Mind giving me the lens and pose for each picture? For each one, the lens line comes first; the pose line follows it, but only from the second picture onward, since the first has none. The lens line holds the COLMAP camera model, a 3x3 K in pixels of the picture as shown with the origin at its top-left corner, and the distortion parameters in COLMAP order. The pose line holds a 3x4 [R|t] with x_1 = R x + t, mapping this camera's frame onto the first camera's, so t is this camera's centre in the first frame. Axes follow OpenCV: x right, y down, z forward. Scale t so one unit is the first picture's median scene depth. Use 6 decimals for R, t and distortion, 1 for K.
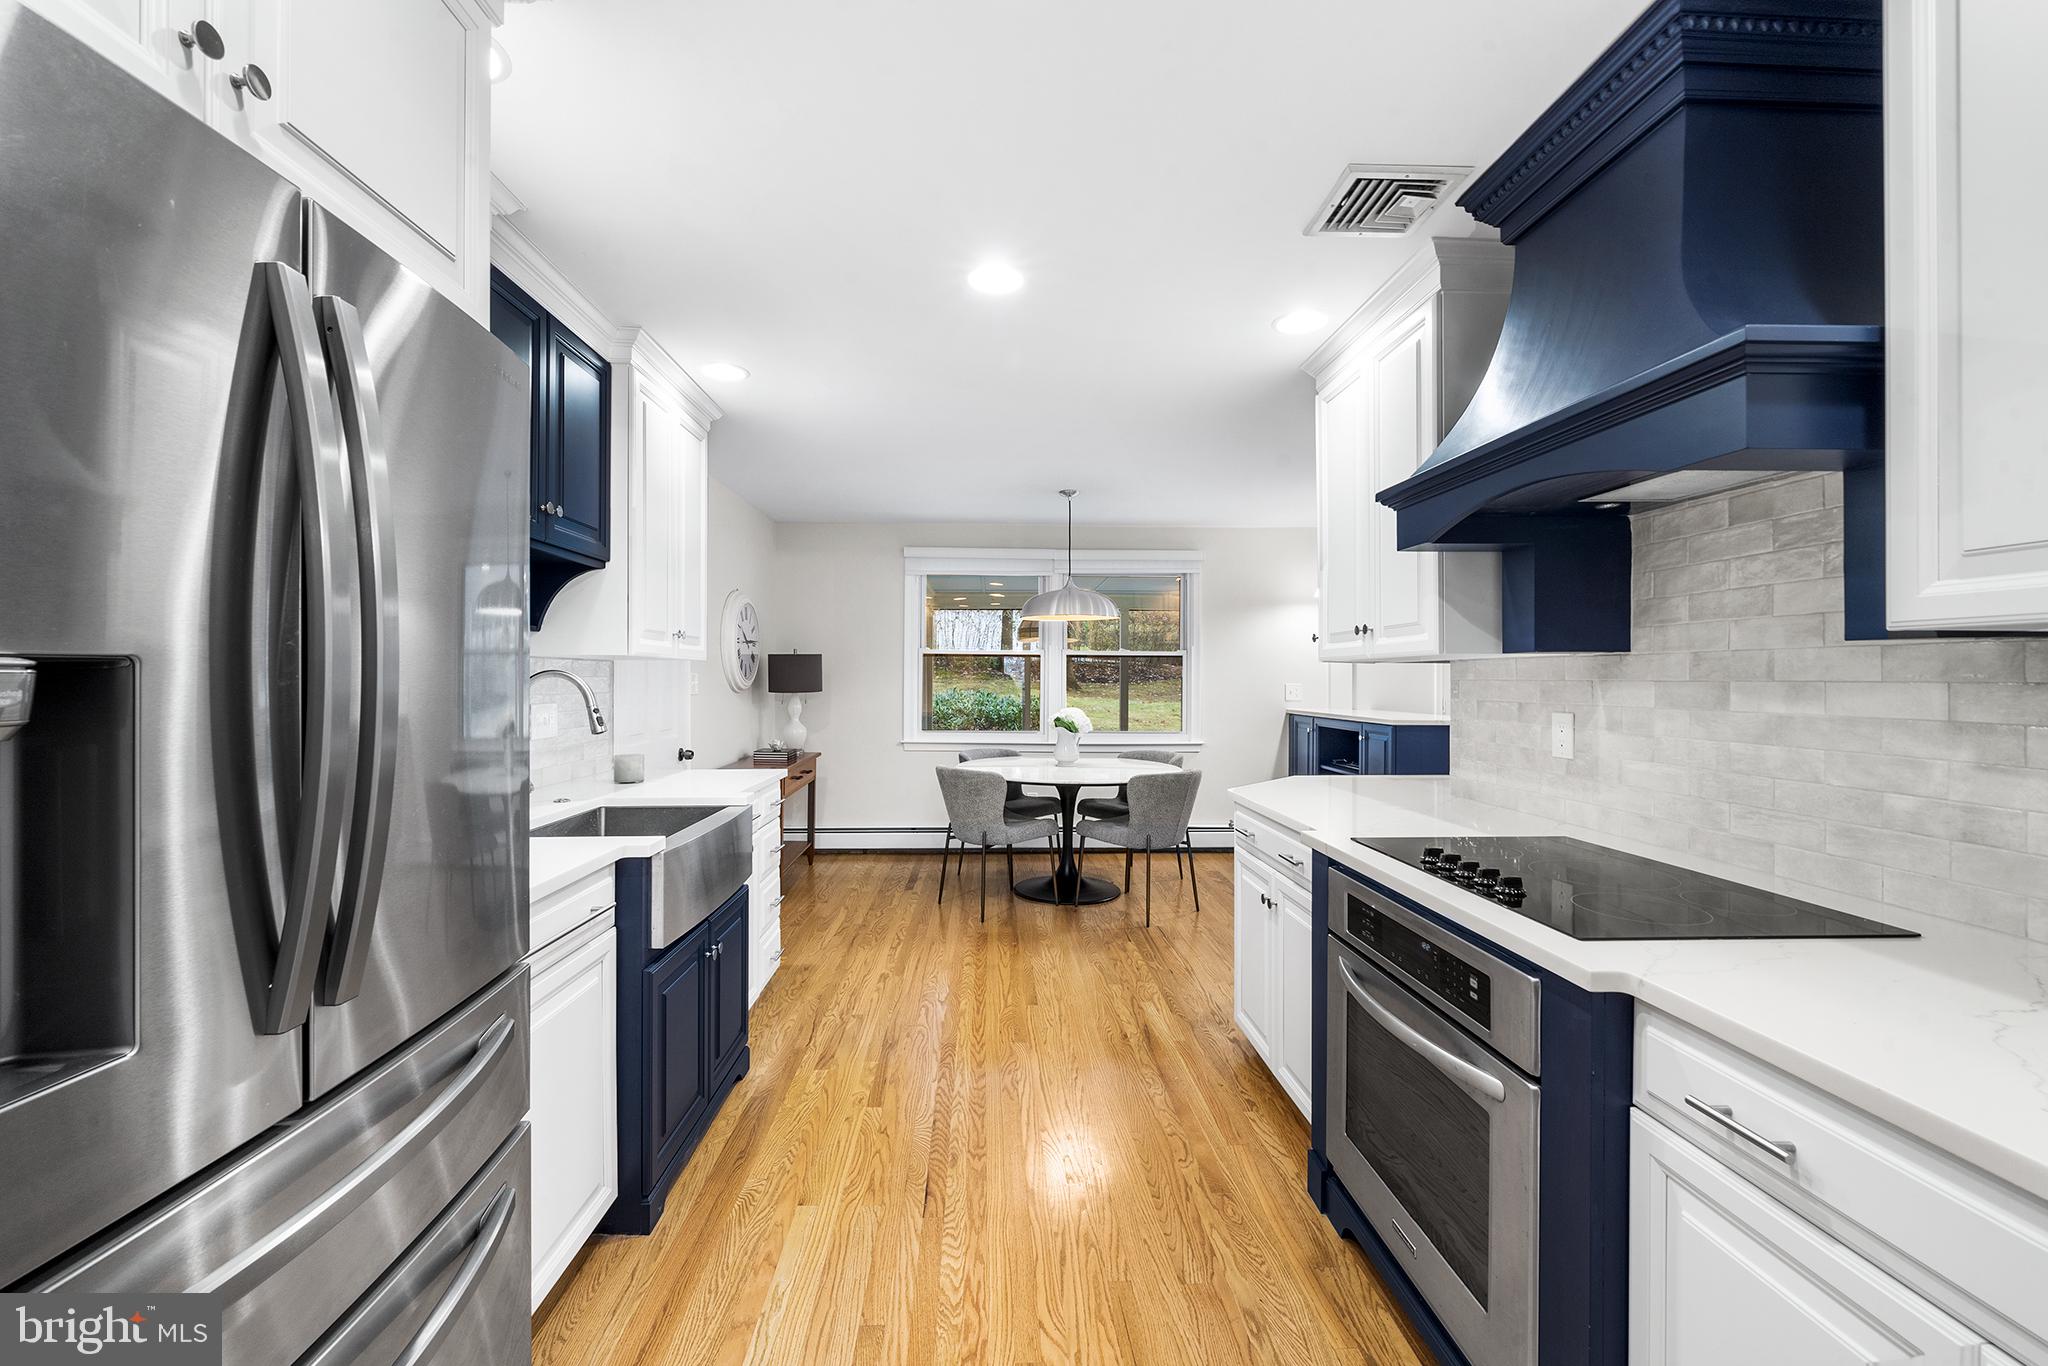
lens RADIAL K [[807.9, 0, 1028.8], [0, 807.9, 679.7], [0, 0, 1]] dist [0.000639, 0.000041]
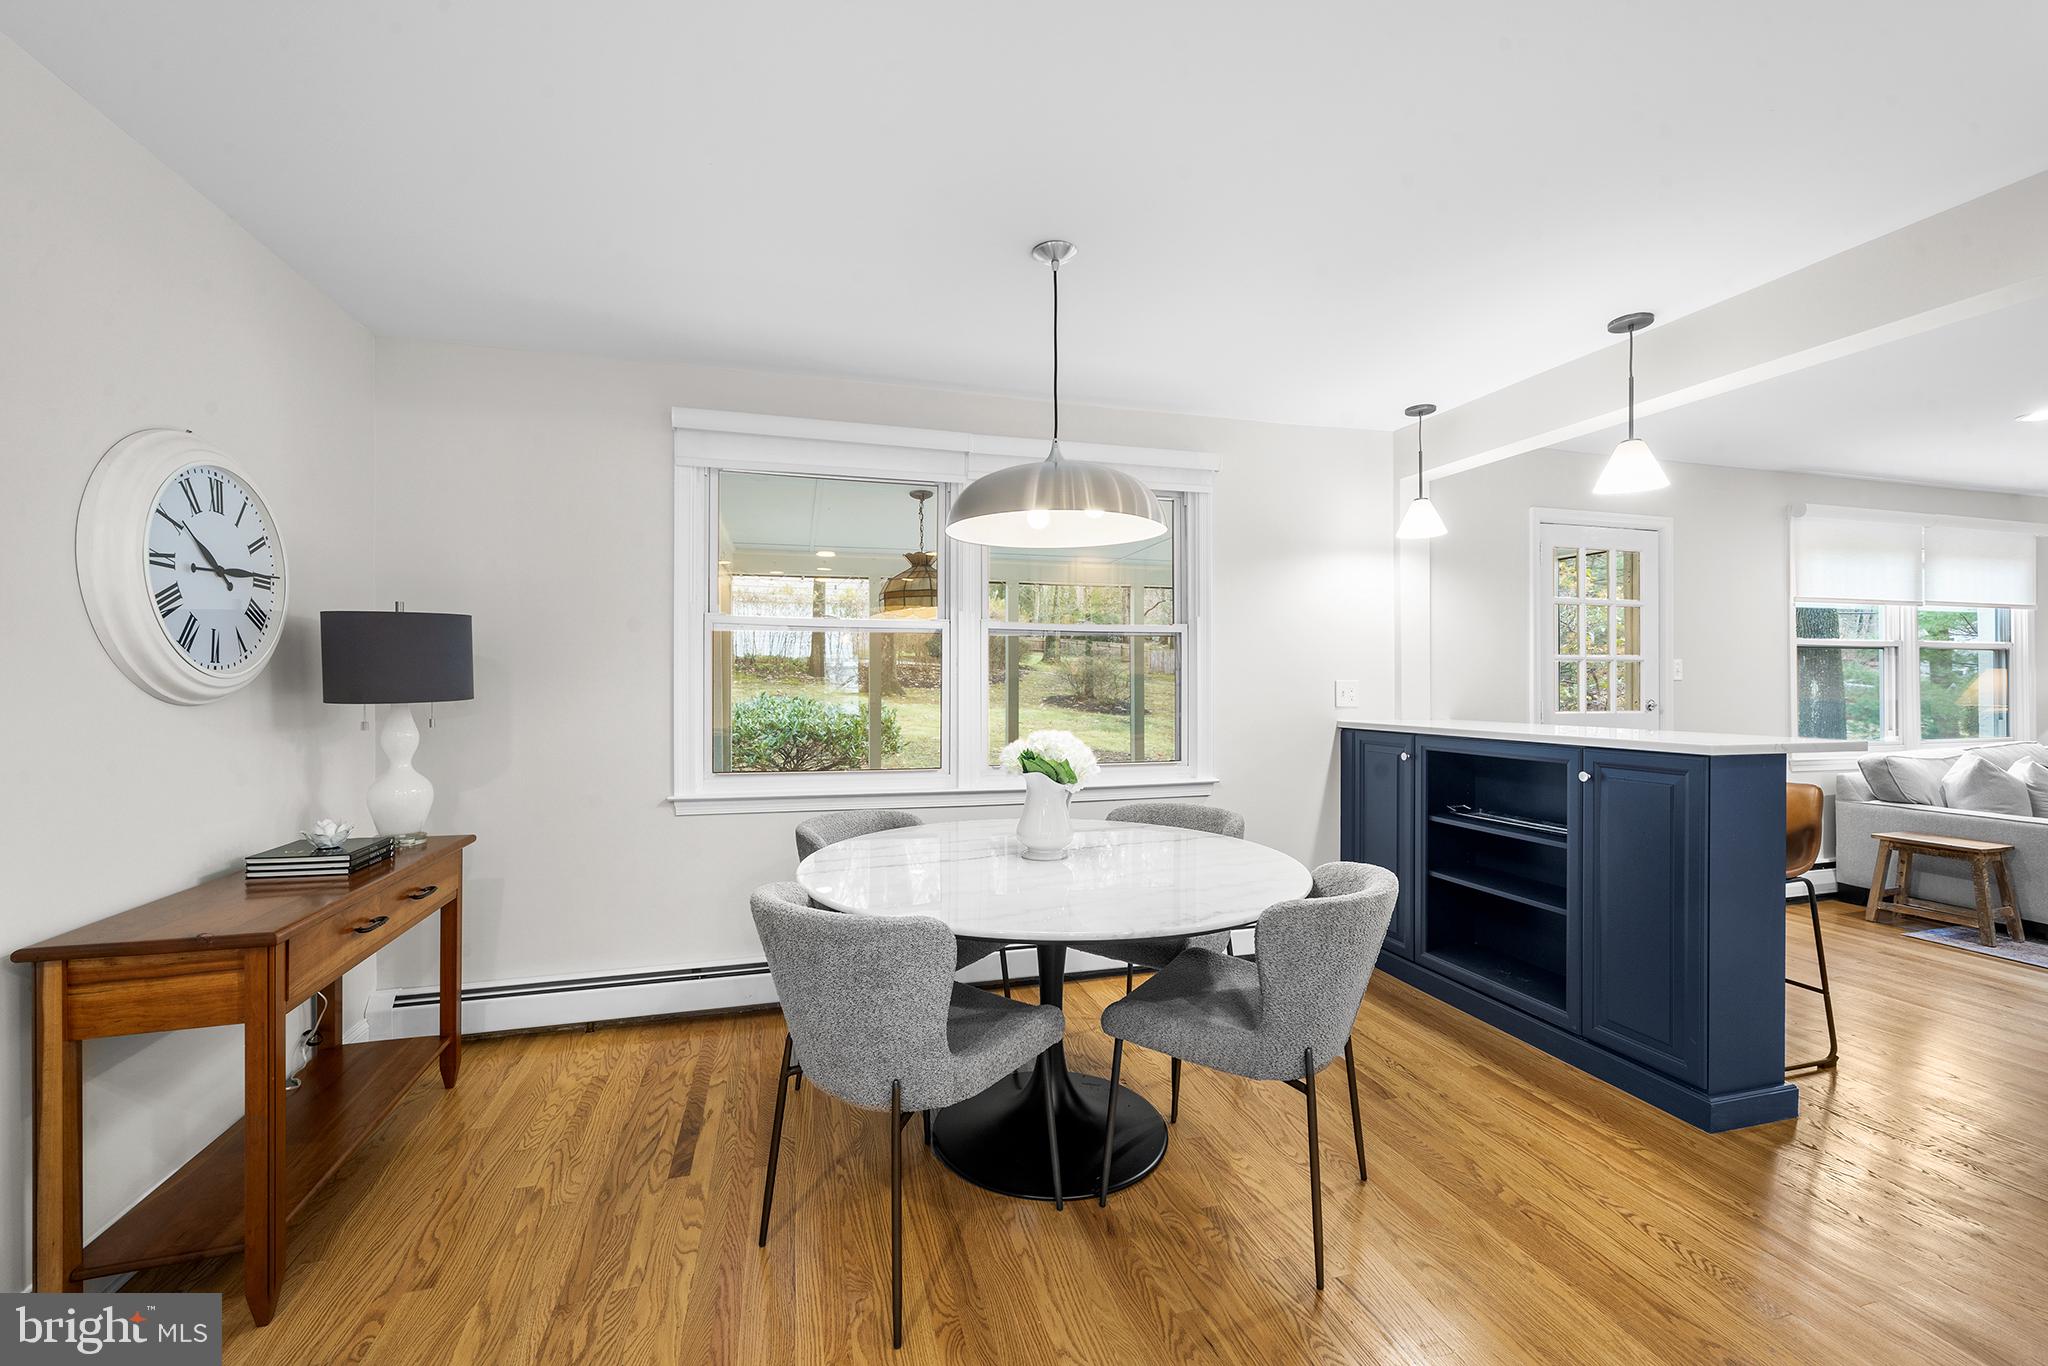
lens RADIAL K [[806.1, 0, 1020.0], [0, 806.1, 689.0], [0, 0, 1]] dist [0.001224, 0.000010]
pose [[0.973666, -0.007279, 0.227863, -0.063143], [0.006315, 0.999968, 0.004957, 0.008477], [-0.227892, -0.003387, 0.973681, 0.492535]]
